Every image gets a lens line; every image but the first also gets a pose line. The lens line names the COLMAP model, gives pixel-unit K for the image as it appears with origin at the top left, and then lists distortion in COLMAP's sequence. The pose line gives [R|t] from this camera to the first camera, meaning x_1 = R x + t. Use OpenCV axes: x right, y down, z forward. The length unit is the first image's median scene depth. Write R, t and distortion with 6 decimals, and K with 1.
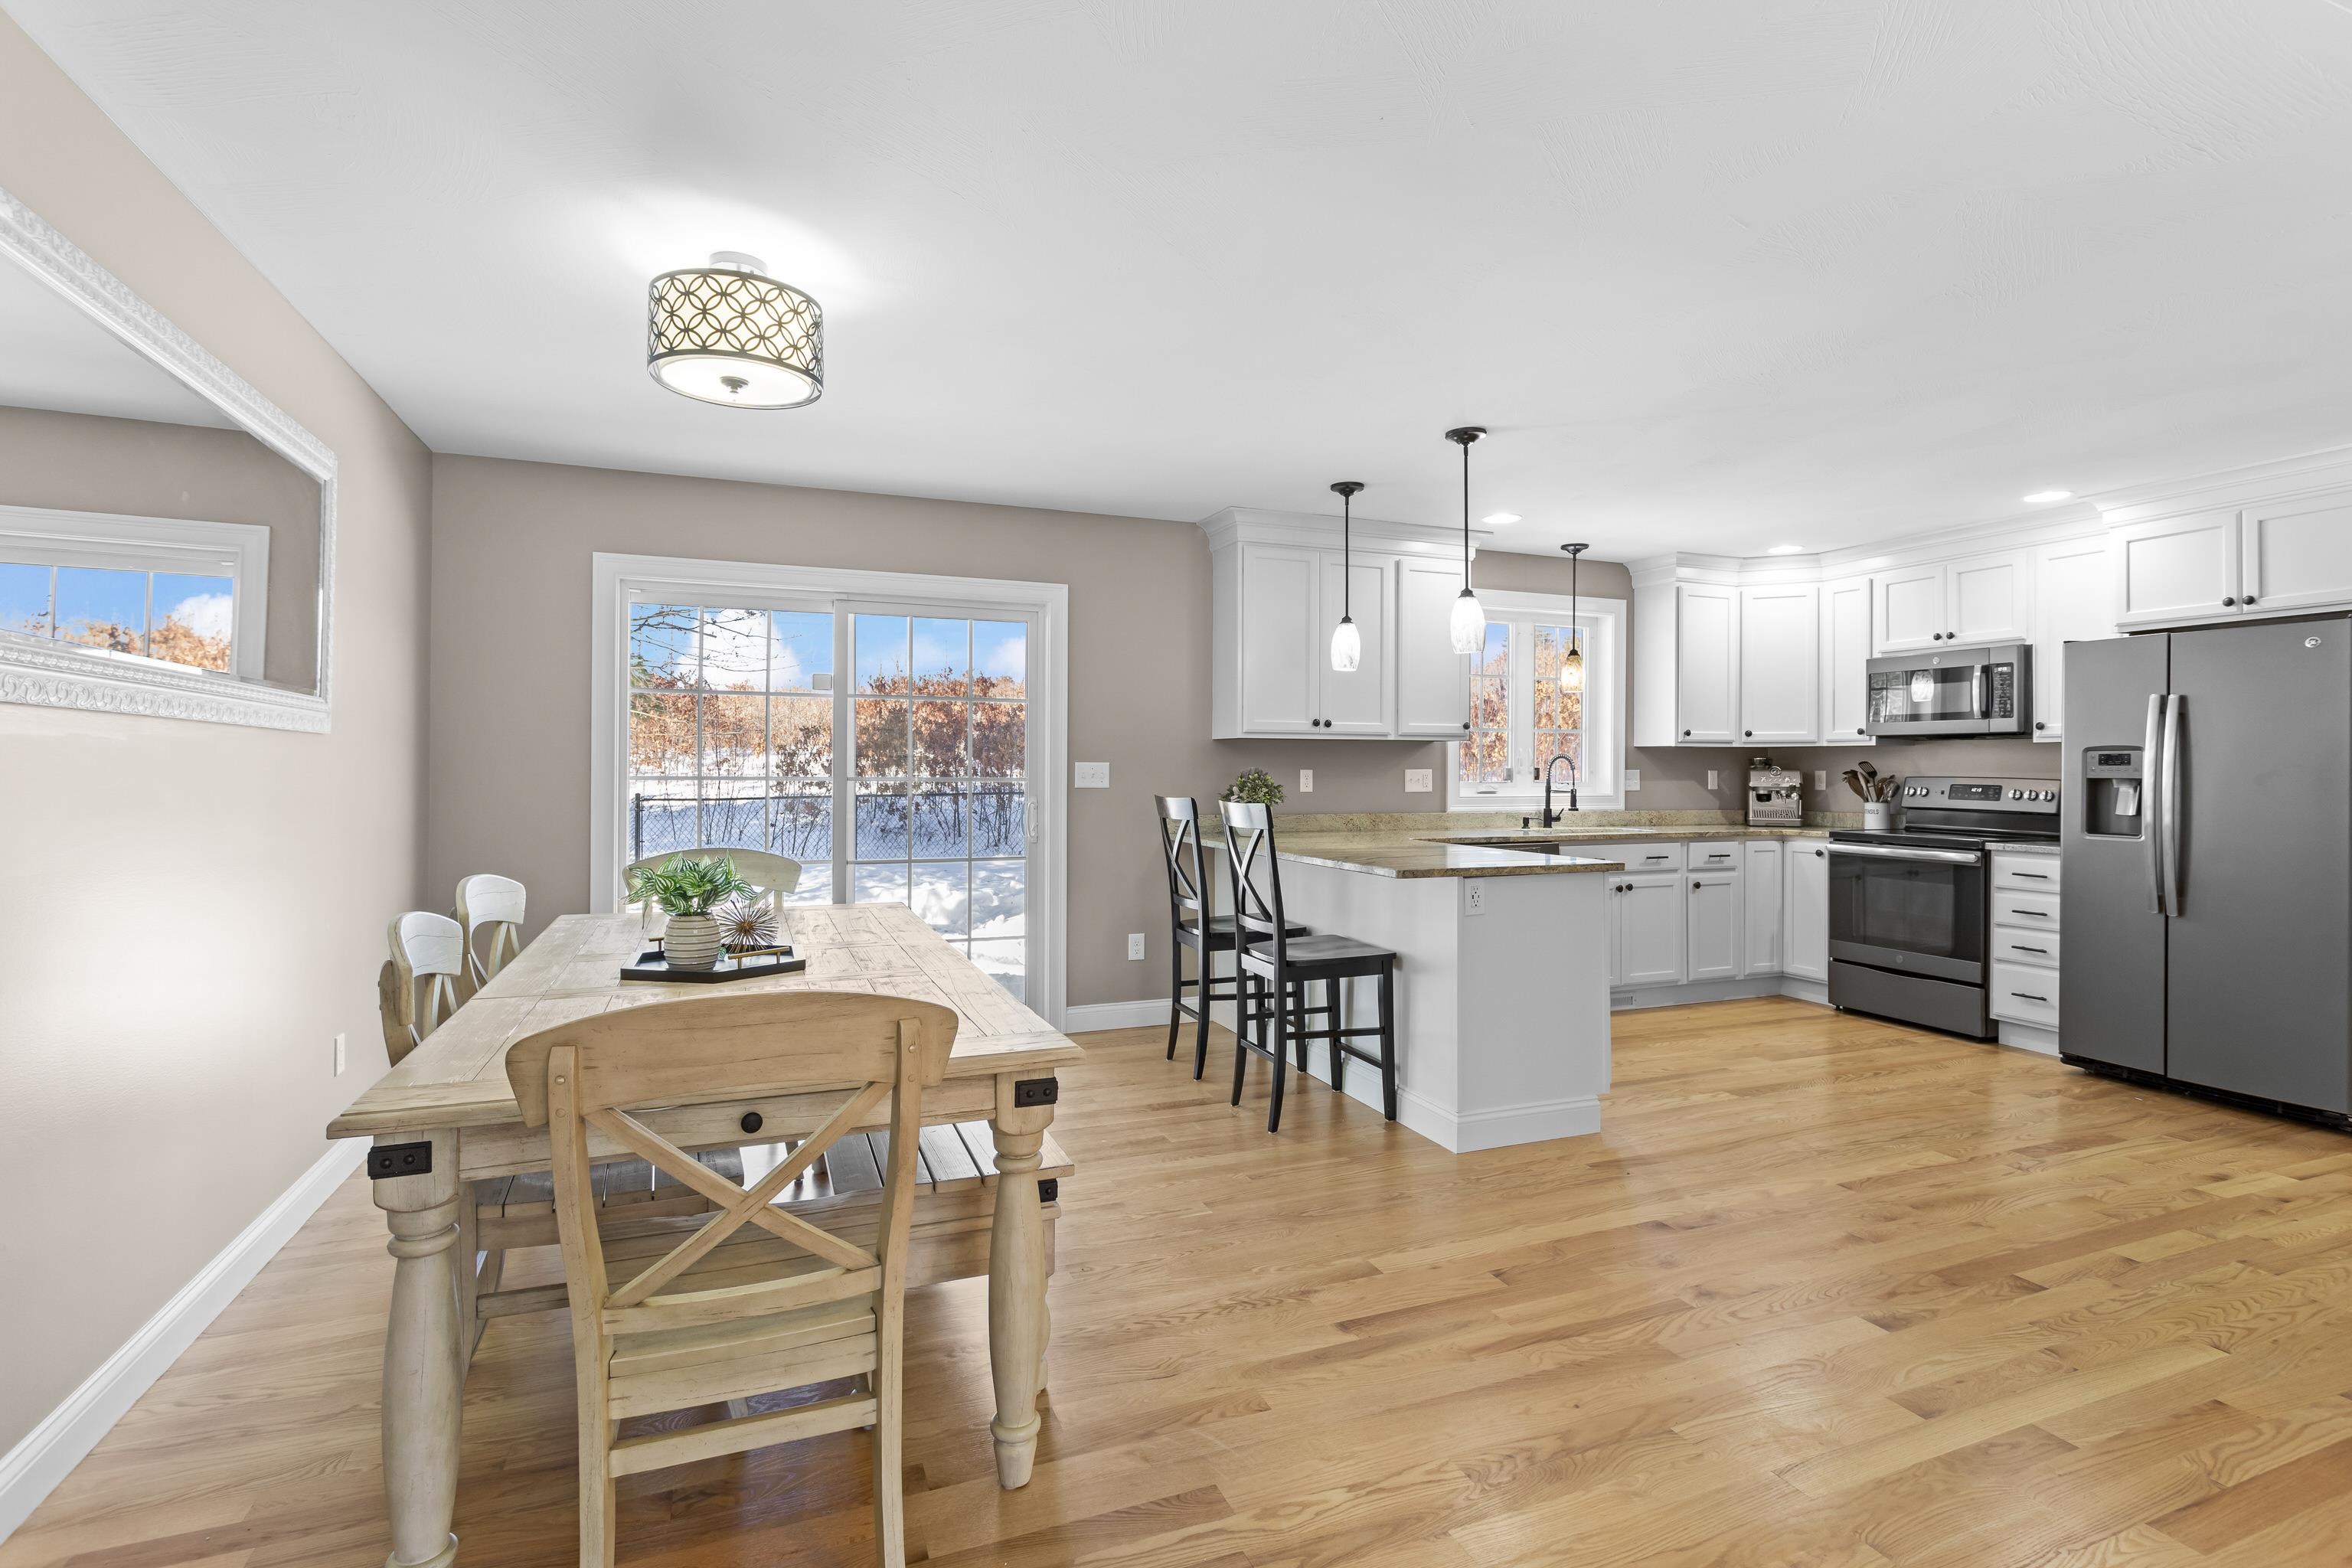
lens RADIAL K [[1115.2, 0, 1182.3], [0, 1115.2, 763.3], [0, 0, 1]] dist [-0.006212, 0.005356]
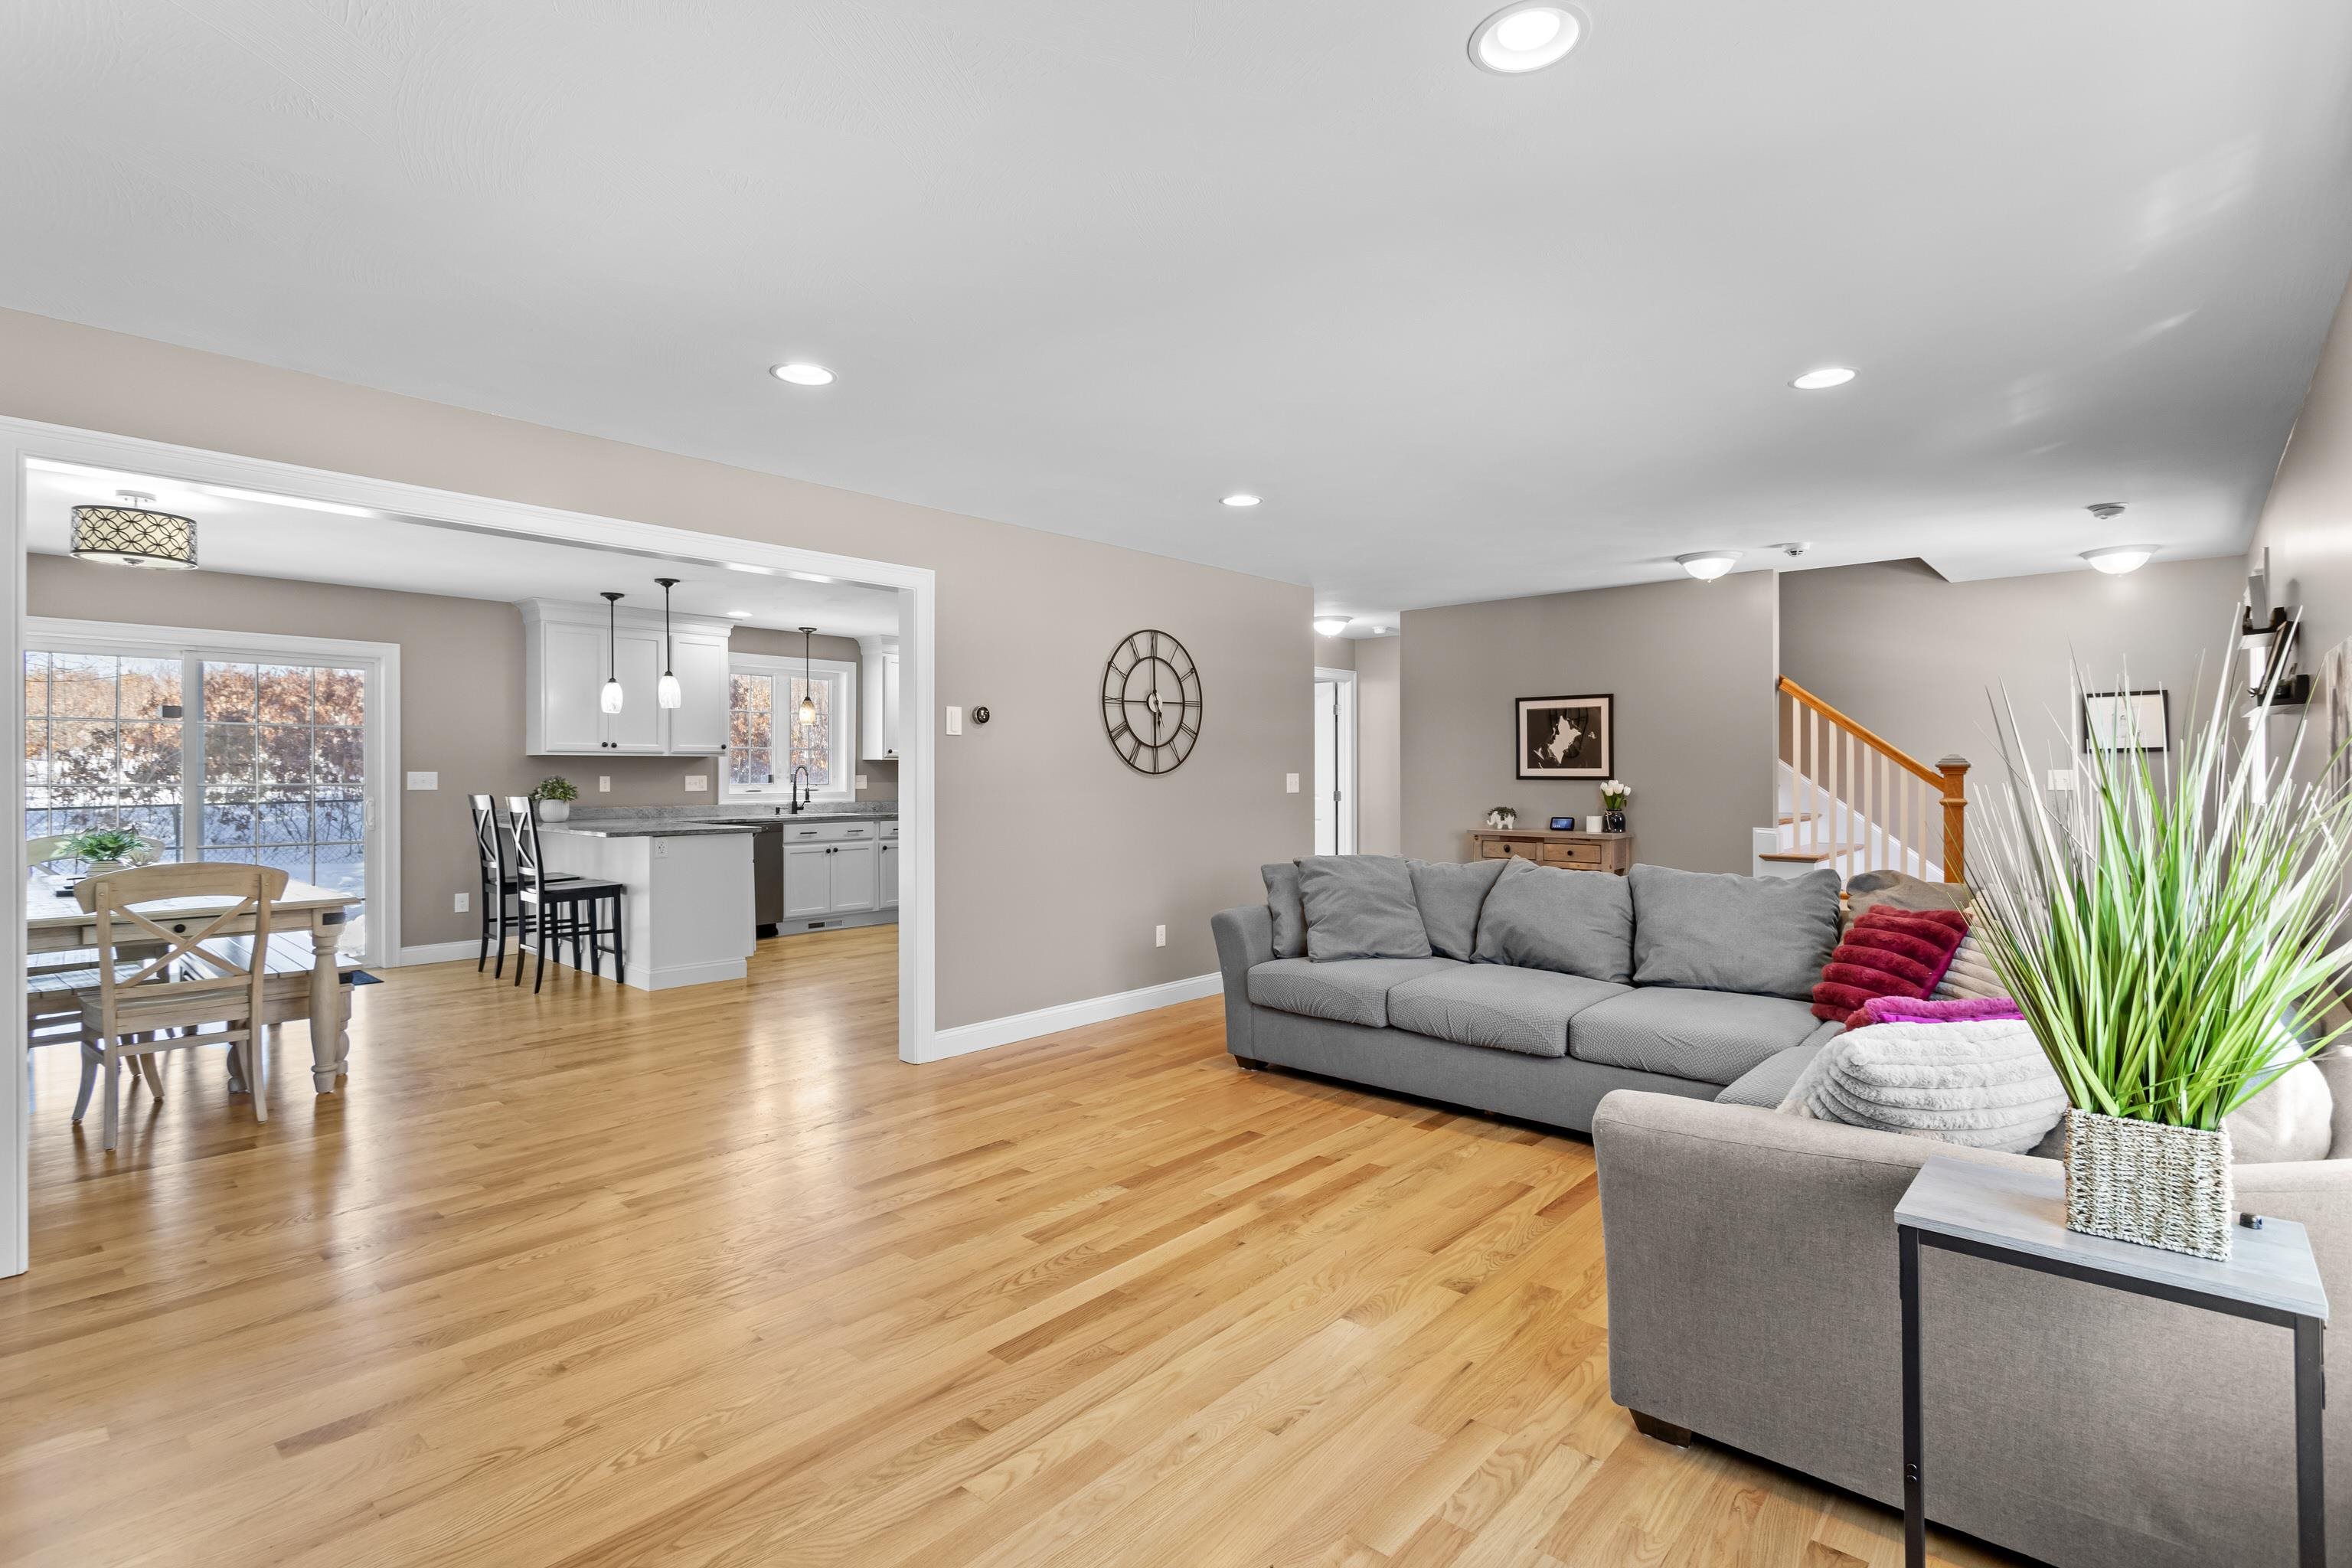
lens RADIAL K [[1115.2, 0, 1191.1], [0, 1115.2, 773.9], [0, 0, 1]] dist [-0.006212, 0.005356]
pose [[0.893723, -0.004078, 0.448601, 0.150858], [0.001590, 0.999981, 0.005922, -0.005063], [-0.448617, -0.004579, 0.893713, -0.662487]]
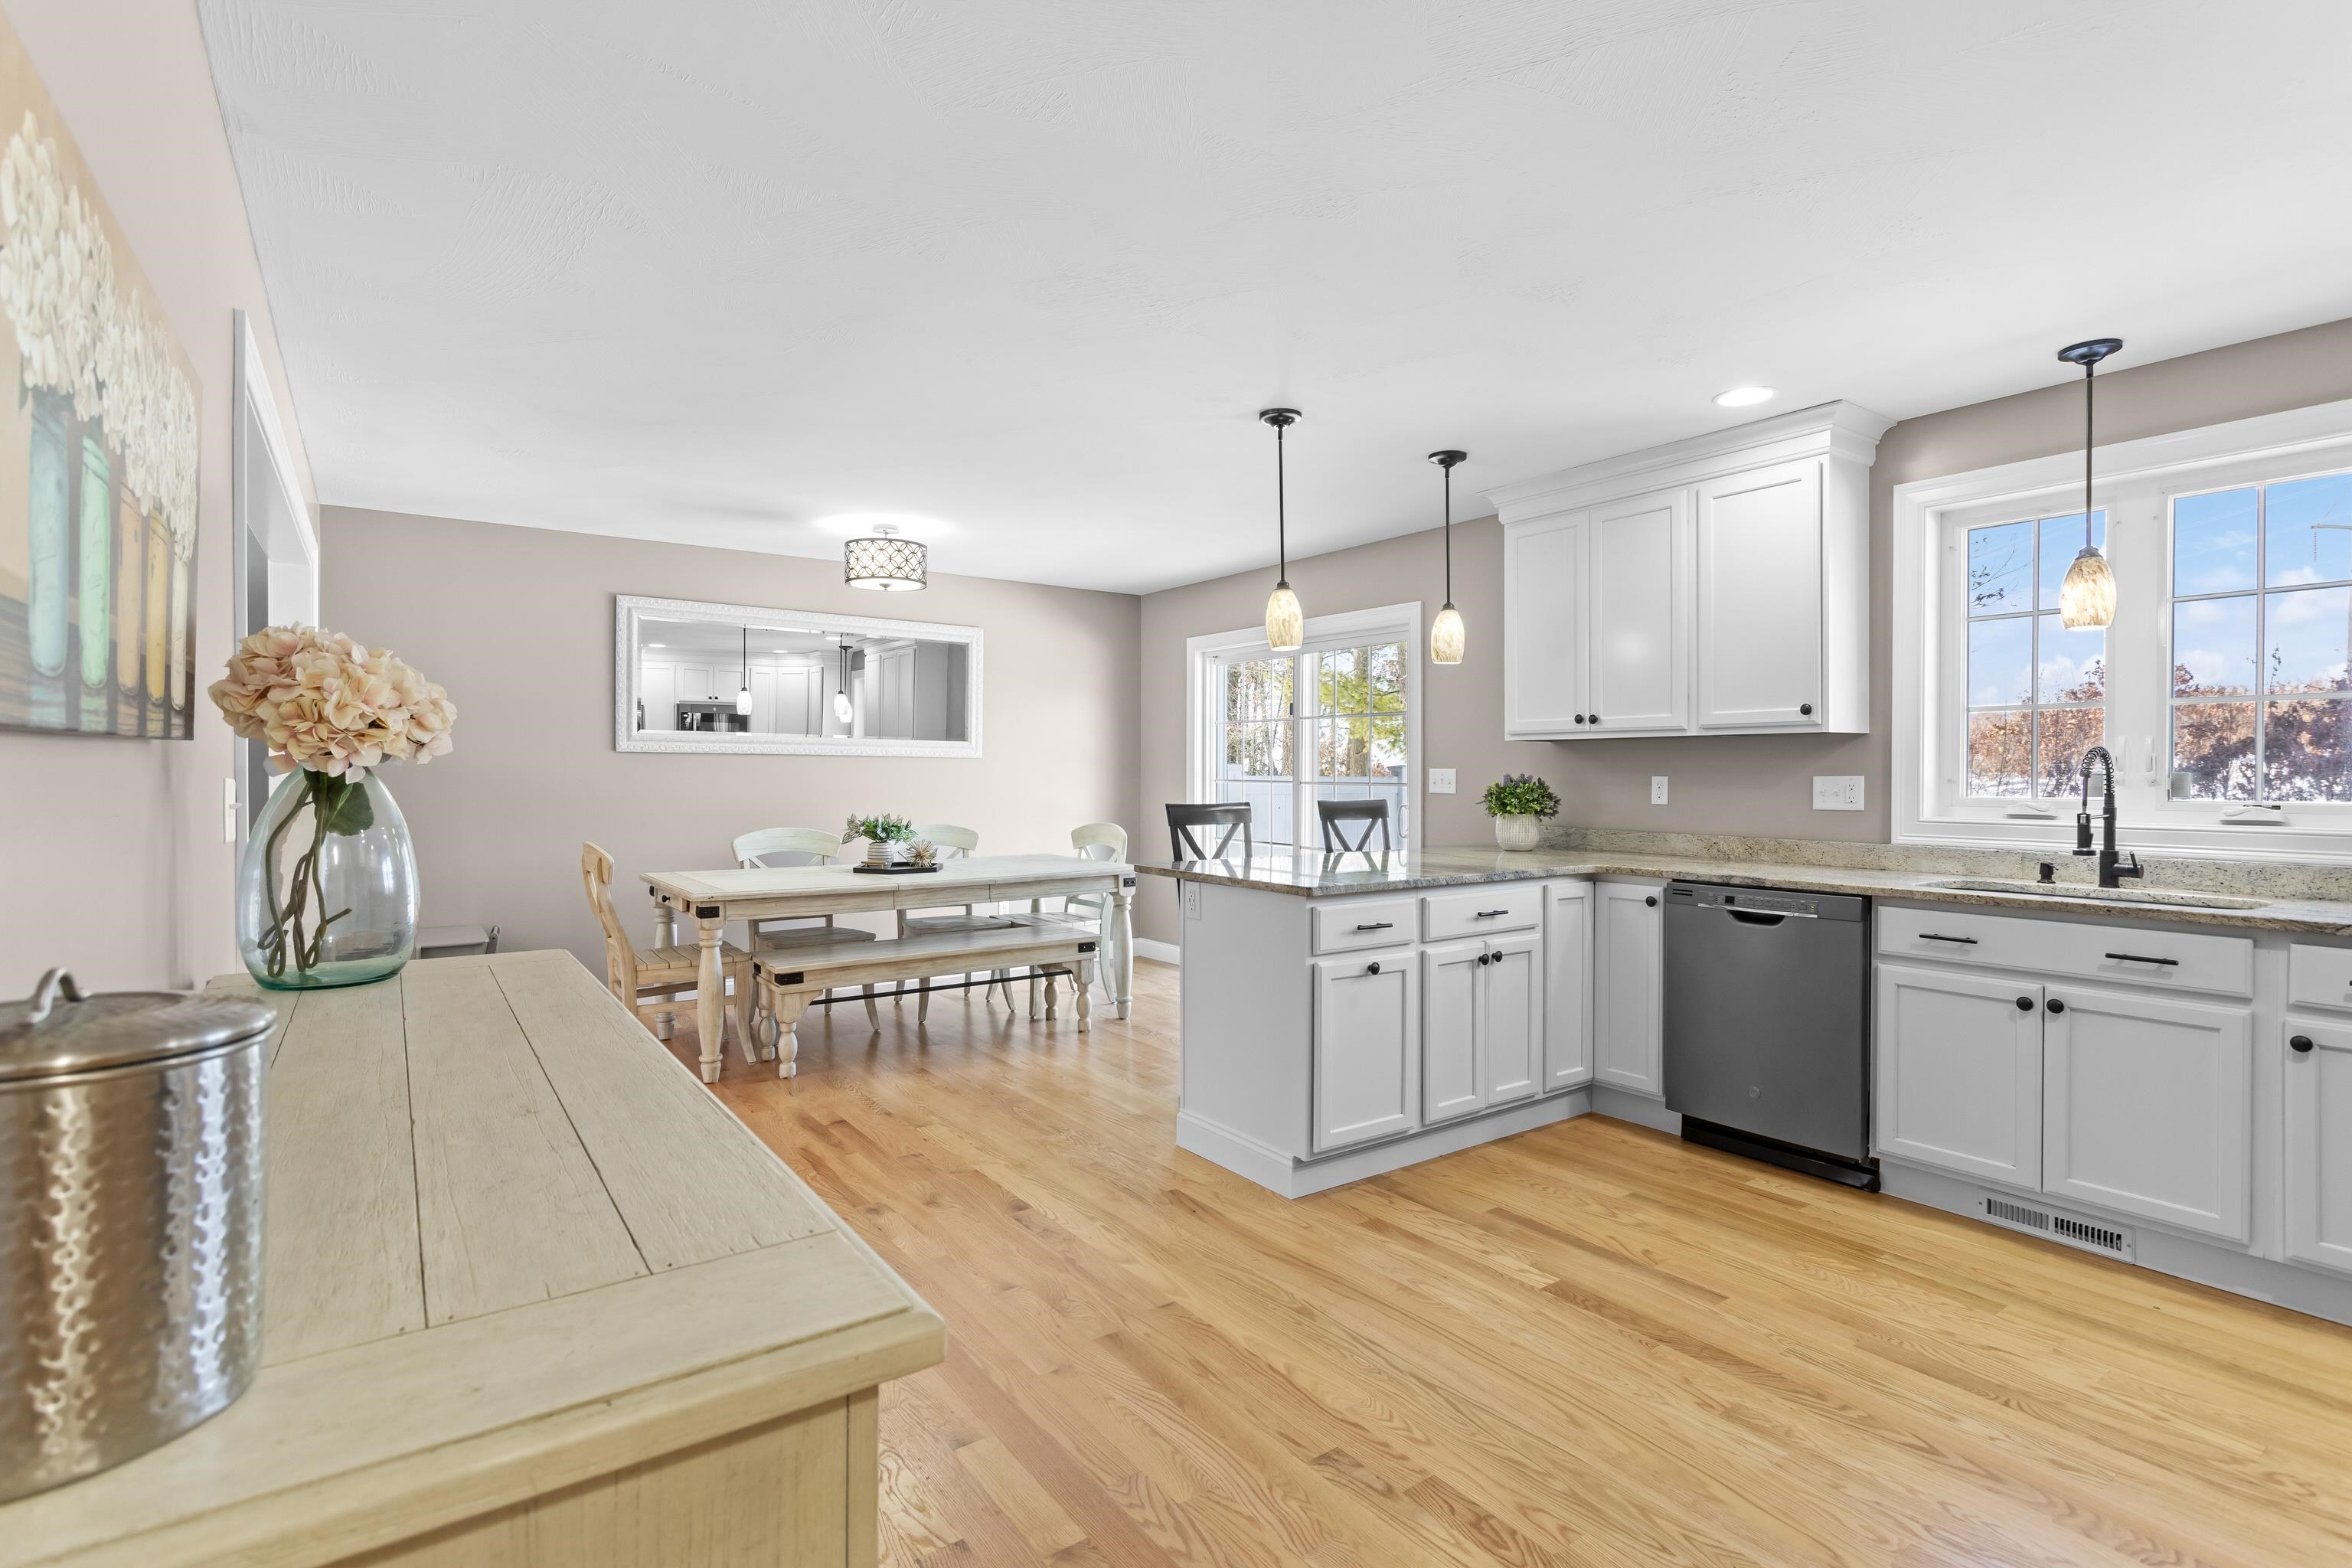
lens RADIAL K [[1115.2, 0, 1178.3], [0, 1115.2, 778.8], [0, 0, 1]] dist [-0.006212, 0.005356]
pose [[0.235624, 0.003047, -0.971840, 0.840595], [0.002601, 0.999990, 0.003766, 0.003930], [0.971841, -0.003415, 0.235613, 0.509187]]
